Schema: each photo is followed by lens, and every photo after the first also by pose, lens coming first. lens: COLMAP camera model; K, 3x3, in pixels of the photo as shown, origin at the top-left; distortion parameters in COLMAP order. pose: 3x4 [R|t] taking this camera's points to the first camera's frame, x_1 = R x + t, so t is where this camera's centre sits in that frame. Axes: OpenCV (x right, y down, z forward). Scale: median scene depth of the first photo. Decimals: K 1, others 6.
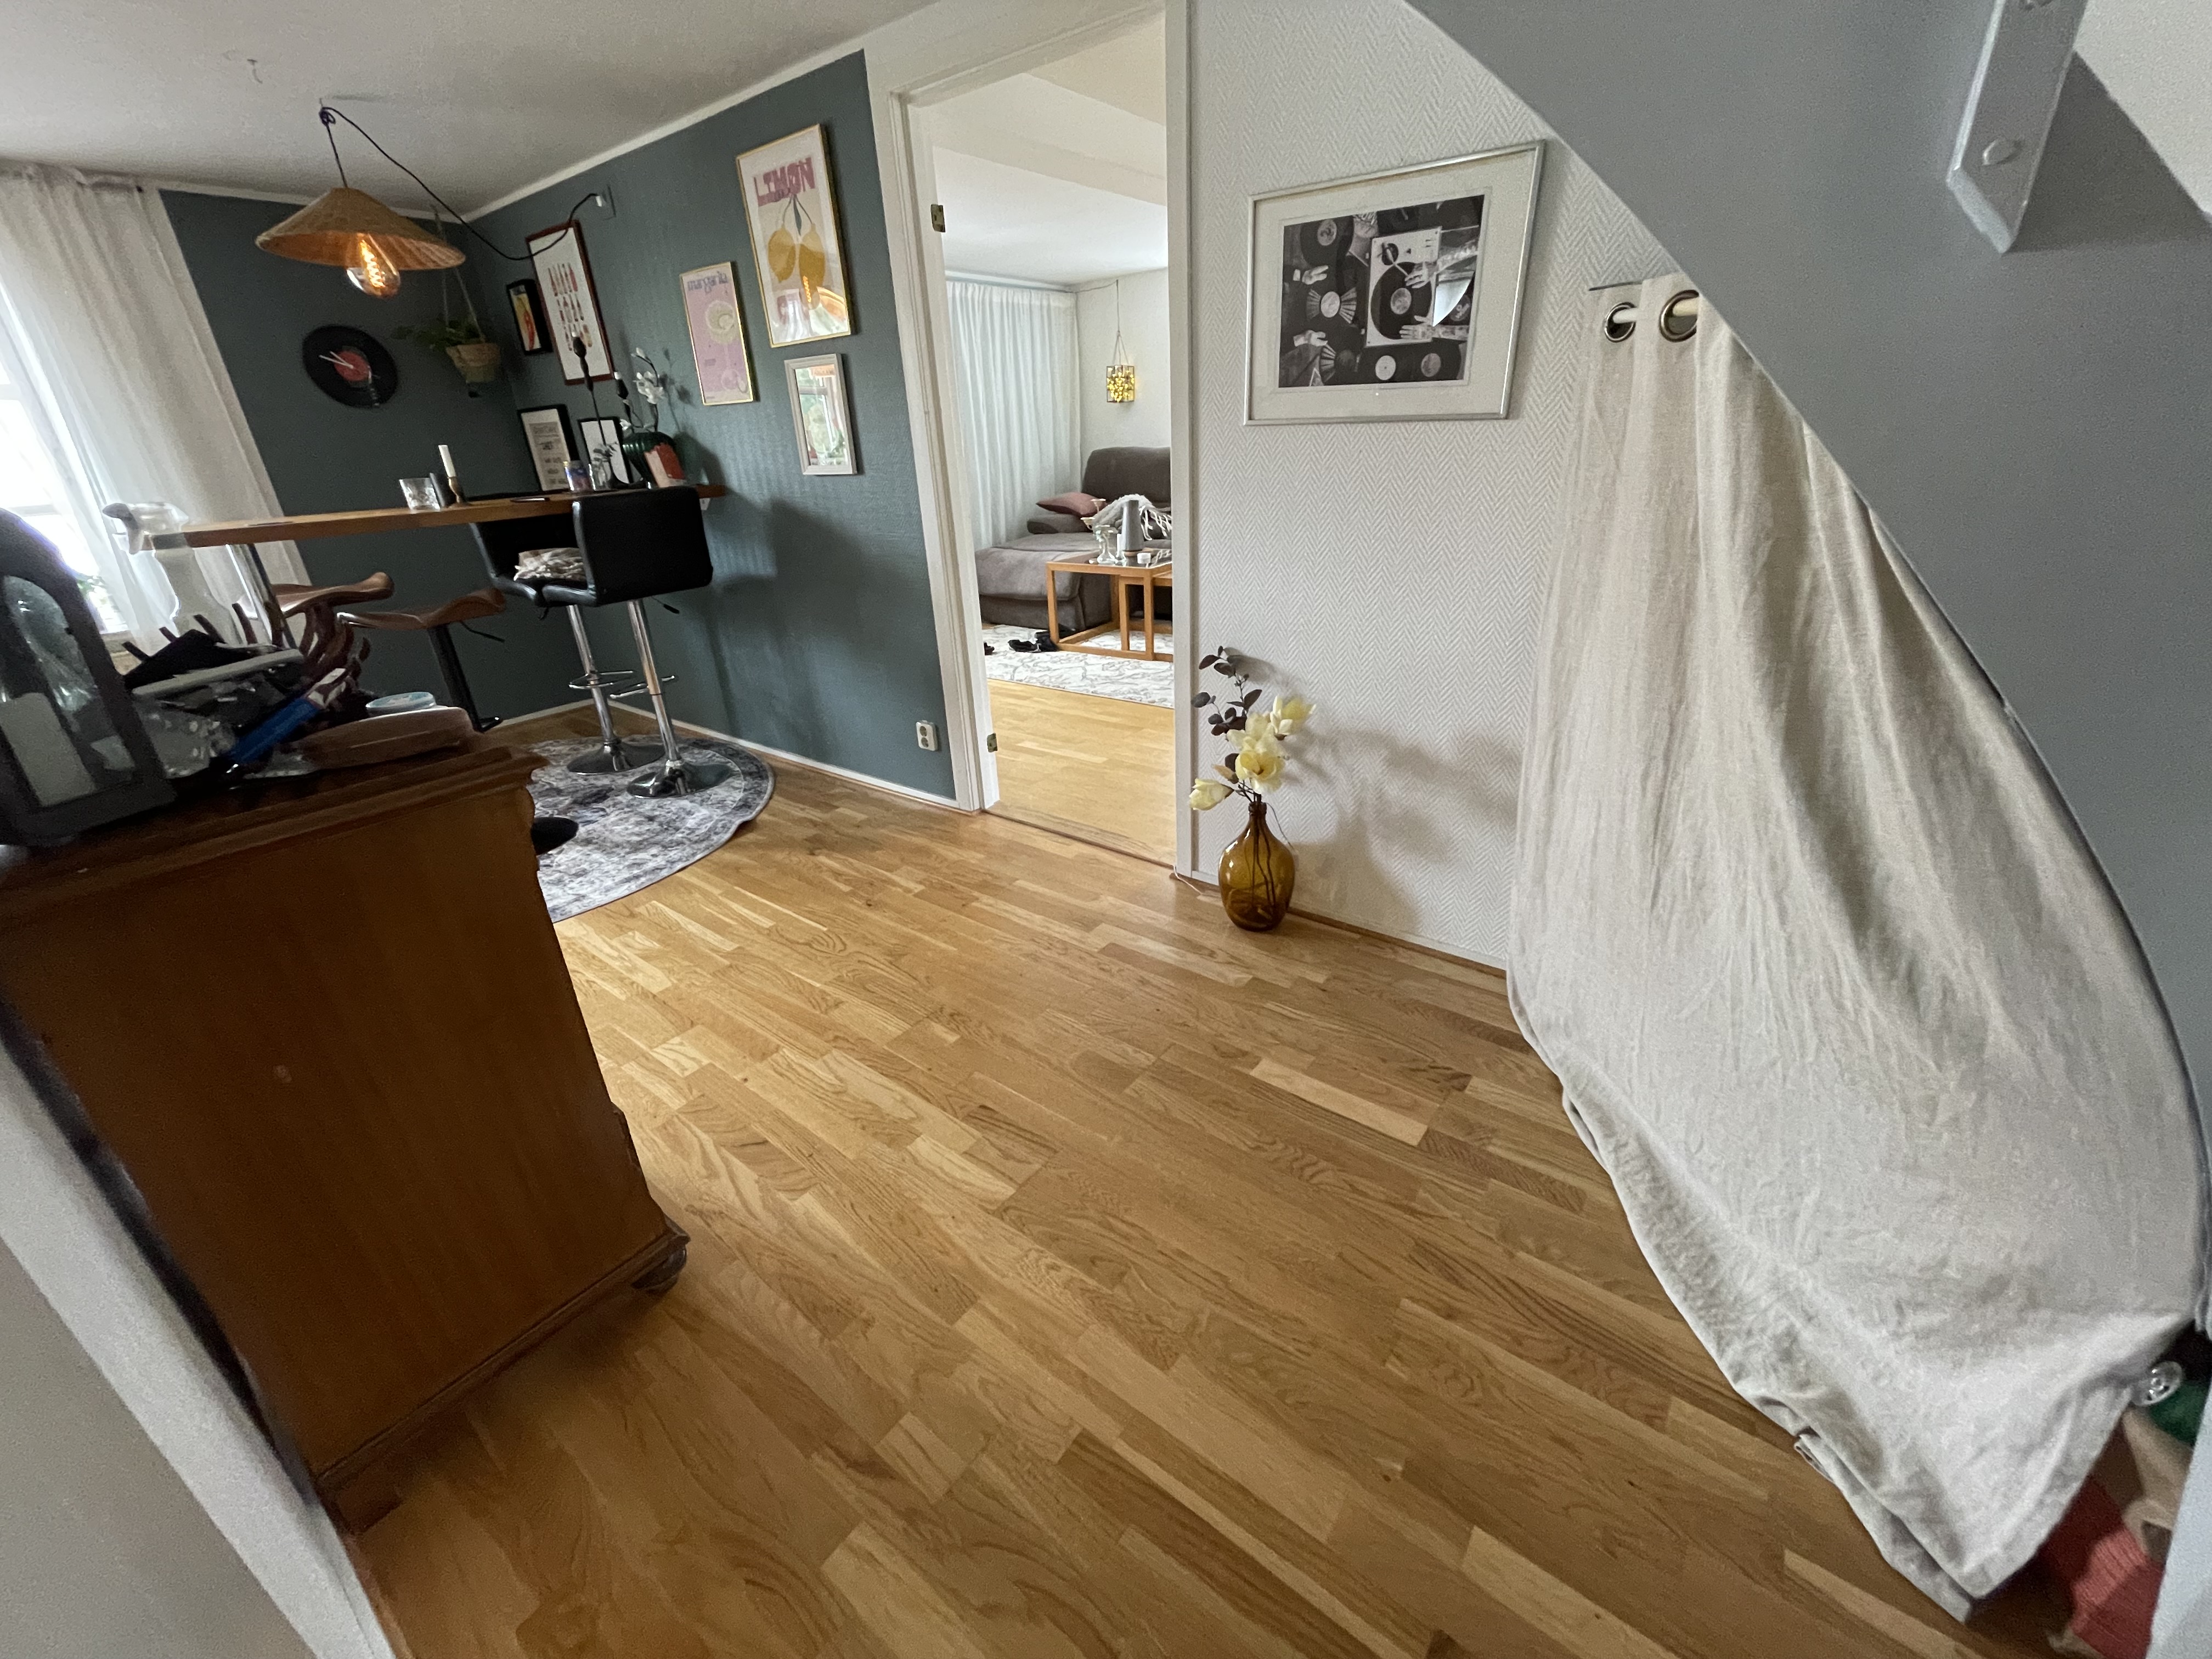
lens RADIAL K [[892.9, 0, 1100.7], [0, 892.9, 828.3], [0, 0, 1]] dist [-0.000907, 0.000142]
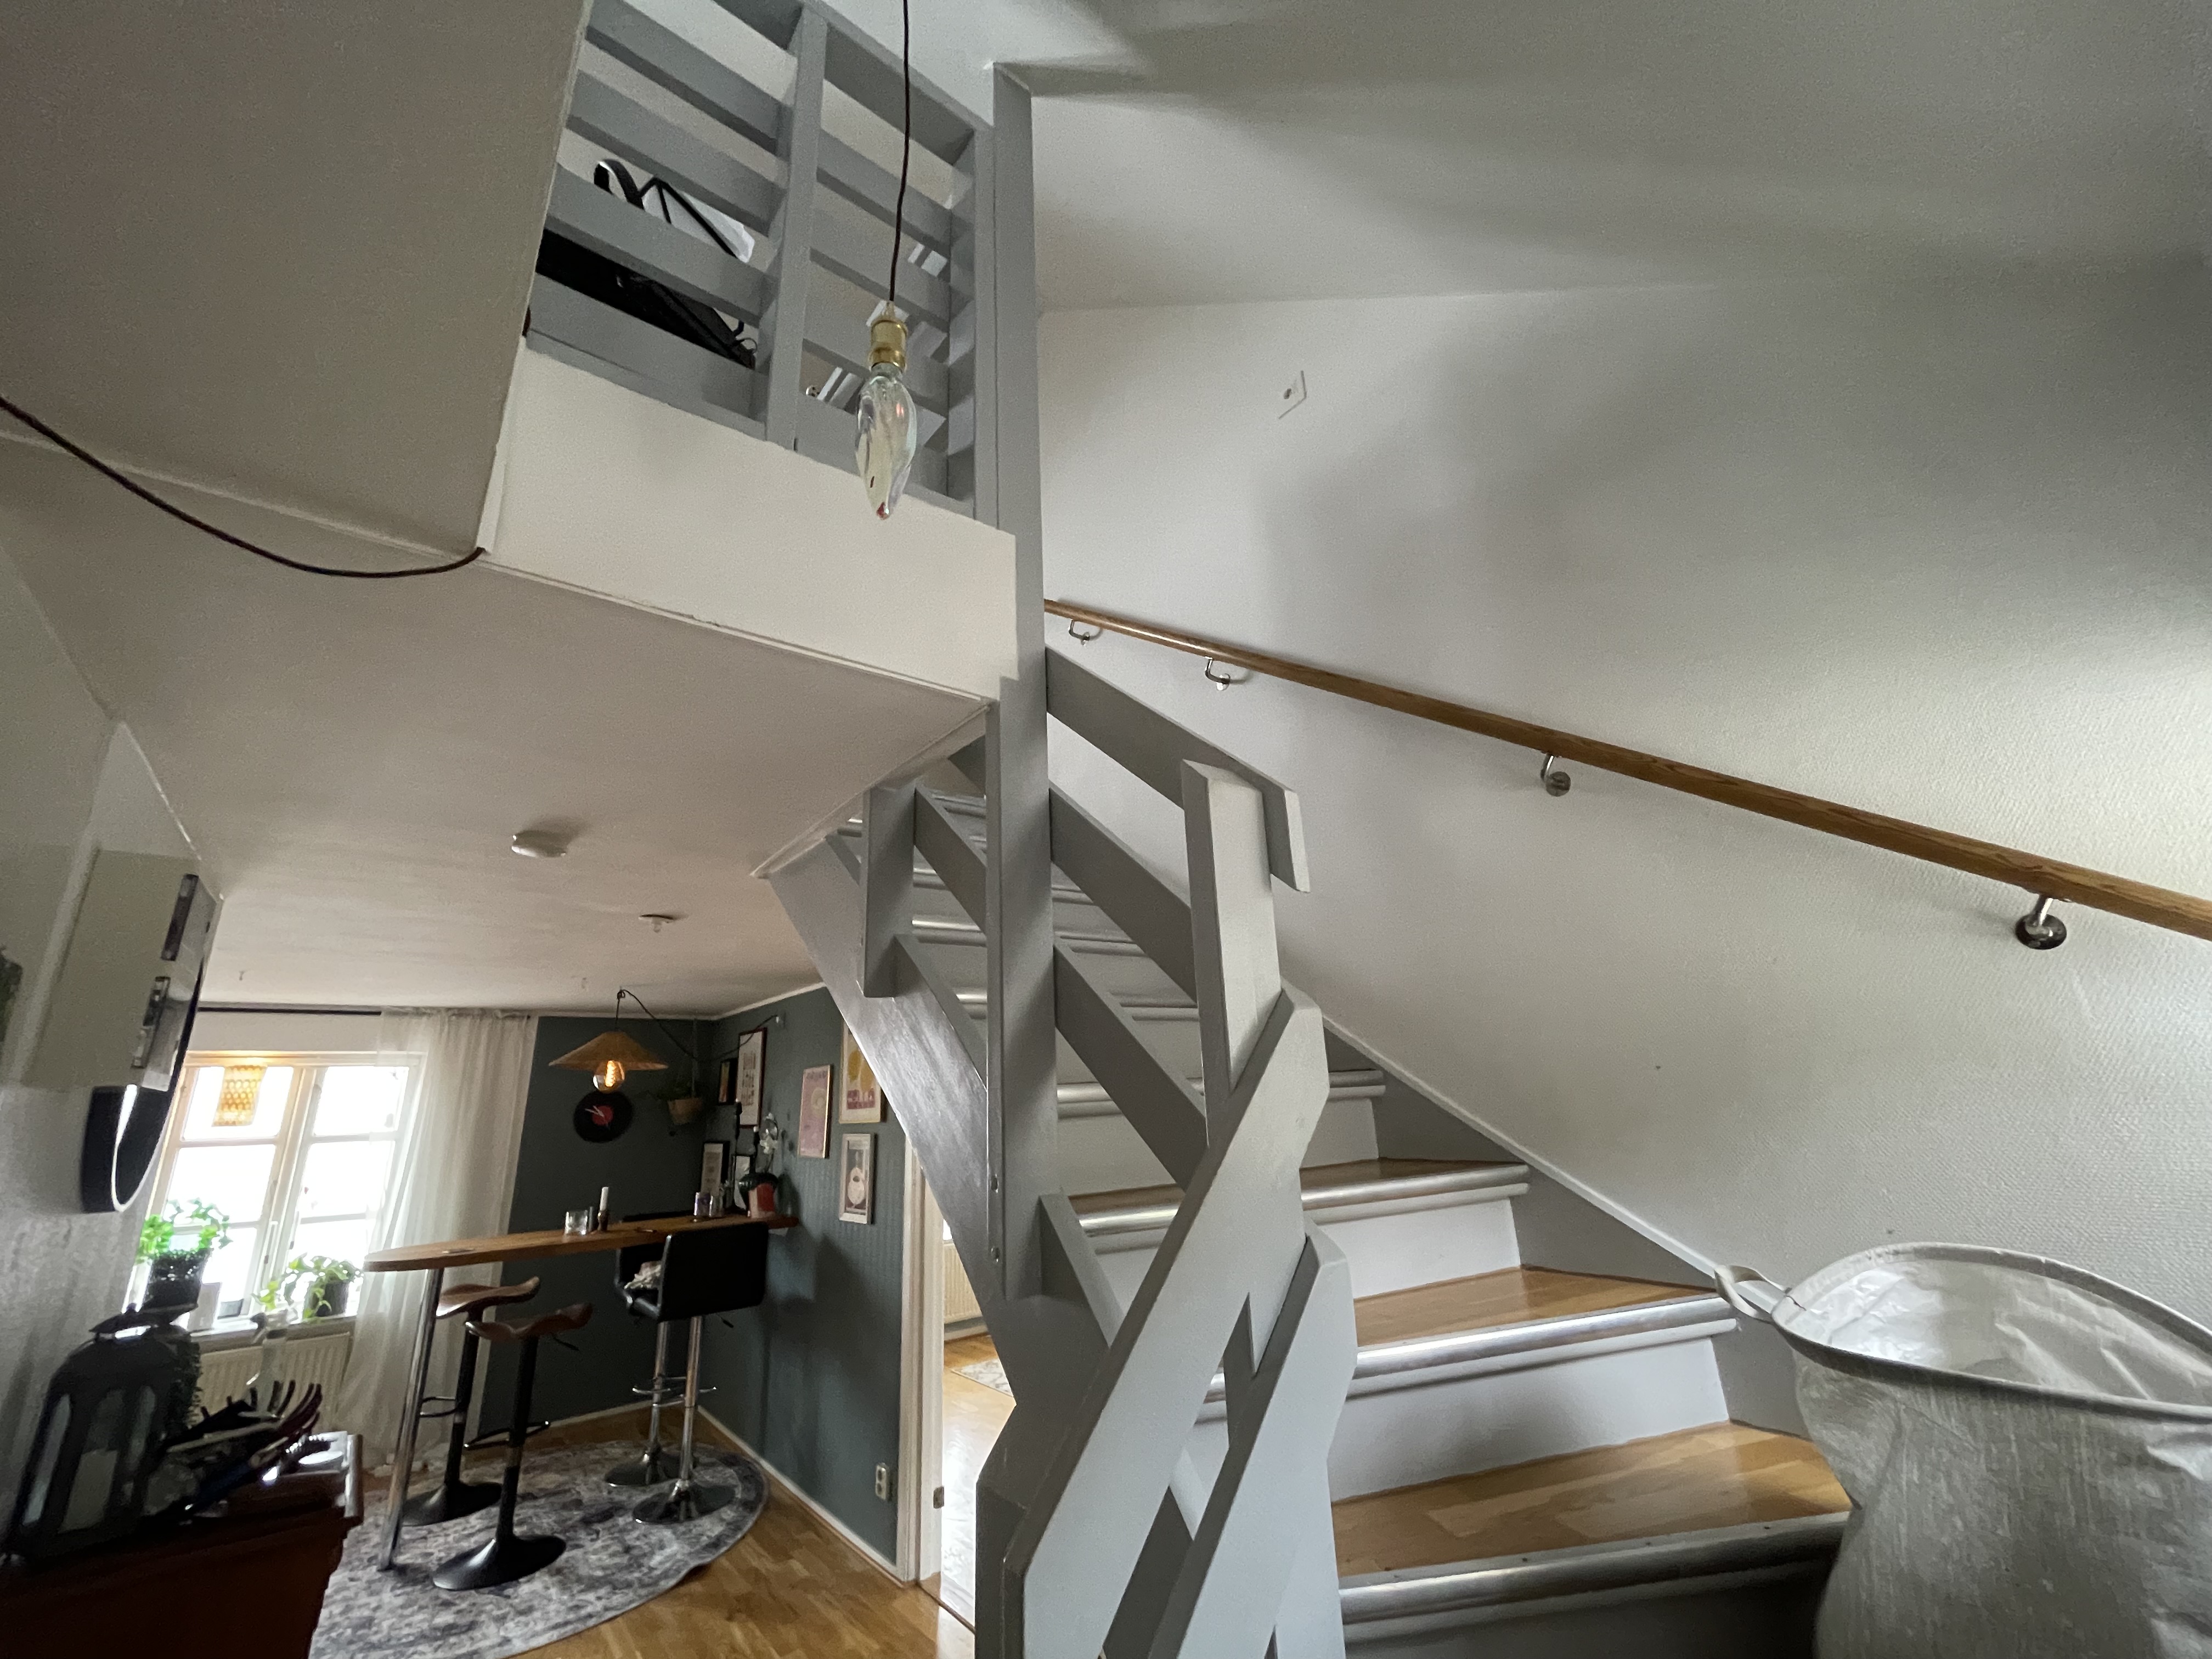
lens RADIAL K [[892.9, 0, 1100.7], [0, 892.9, 828.3], [0, 0, 1]] dist [-0.000907, 0.000142]
pose [[0.970175, -0.063054, -0.234061, 0.331463], [-0.104505, 0.762441, -0.638563, -0.045854], [0.218721, 0.643979, 0.733111, -0.185585]]
